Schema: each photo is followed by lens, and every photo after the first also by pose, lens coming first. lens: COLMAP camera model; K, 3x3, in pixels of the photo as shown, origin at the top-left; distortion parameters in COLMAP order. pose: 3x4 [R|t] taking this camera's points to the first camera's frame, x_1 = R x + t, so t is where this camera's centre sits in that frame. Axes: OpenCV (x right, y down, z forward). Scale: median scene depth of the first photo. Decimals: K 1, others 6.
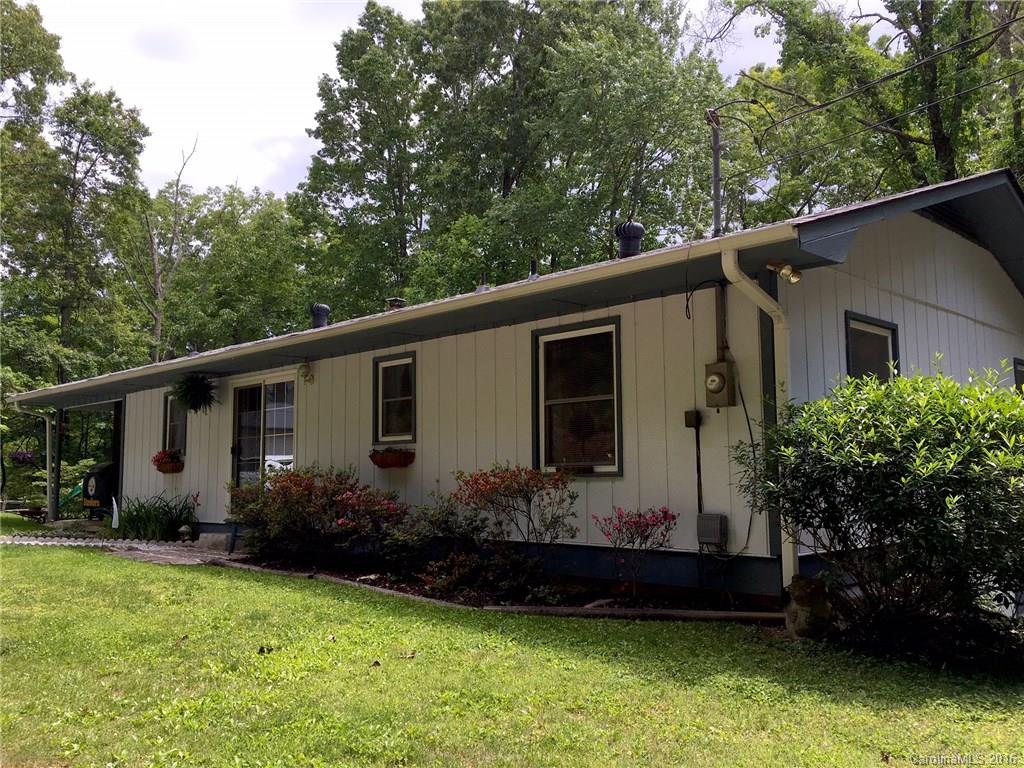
lens RADIAL K [[874.9, 0, 512.0], [0, 874.9, 384.0], [0, 0, 1]] dist [0.070918, -0.102036]
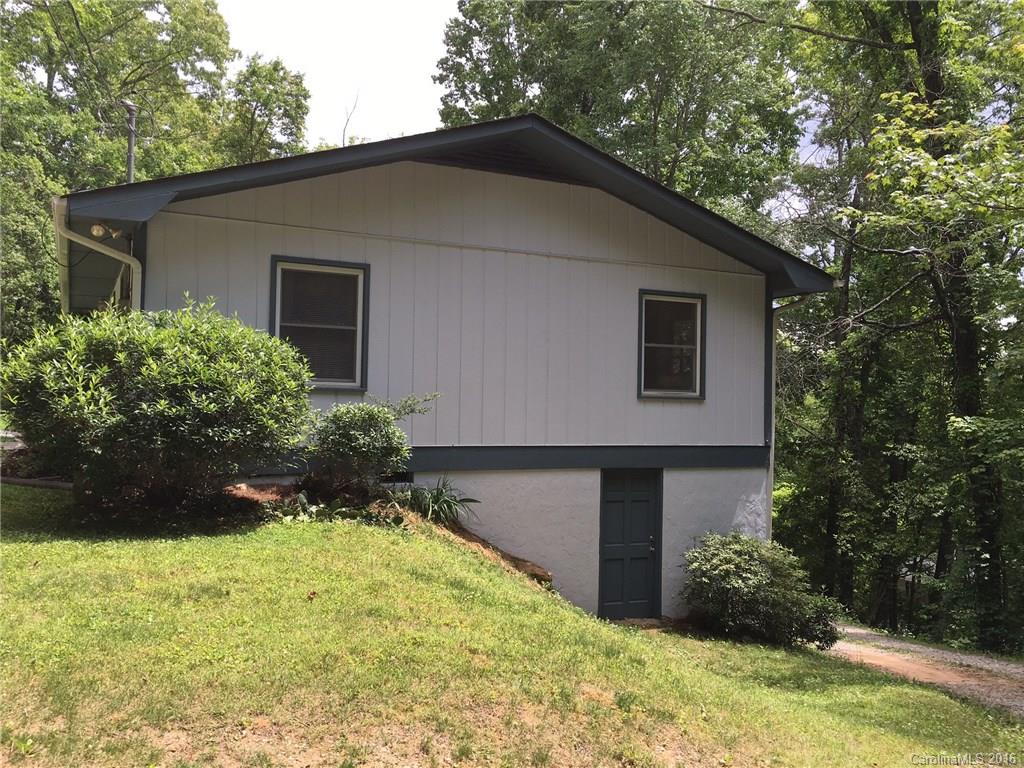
lens RADIAL K [[874.9, 0, 512.0], [0, 874.9, 384.0], [0, 0, 1]] dist [0.070918, -0.102036]
pose [[0.937512, 0.010181, -0.347803, 0.232045], [0.019254, 0.996522, 0.081070, -0.000017], [0.347419, -0.082701, 0.934056, -0.000704]]
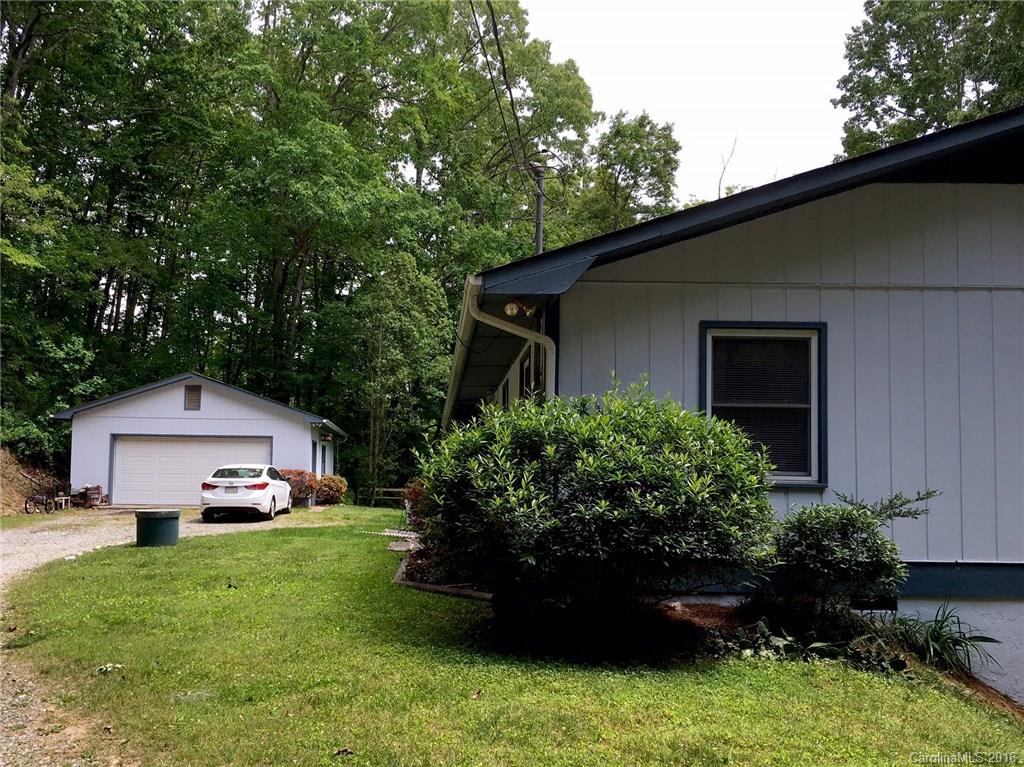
lens RADIAL K [[1170.4, 0, 512.1], [0, 1170.4, 417.4], [0, 0, 1]] dist [0.074401, -0.261625]
pose [[0.677541, -0.039575, -0.734420, 0.424519], [0.066454, 0.997761, 0.007542, -0.002311], [0.732477, -0.053915, 0.678654, -0.054104]]
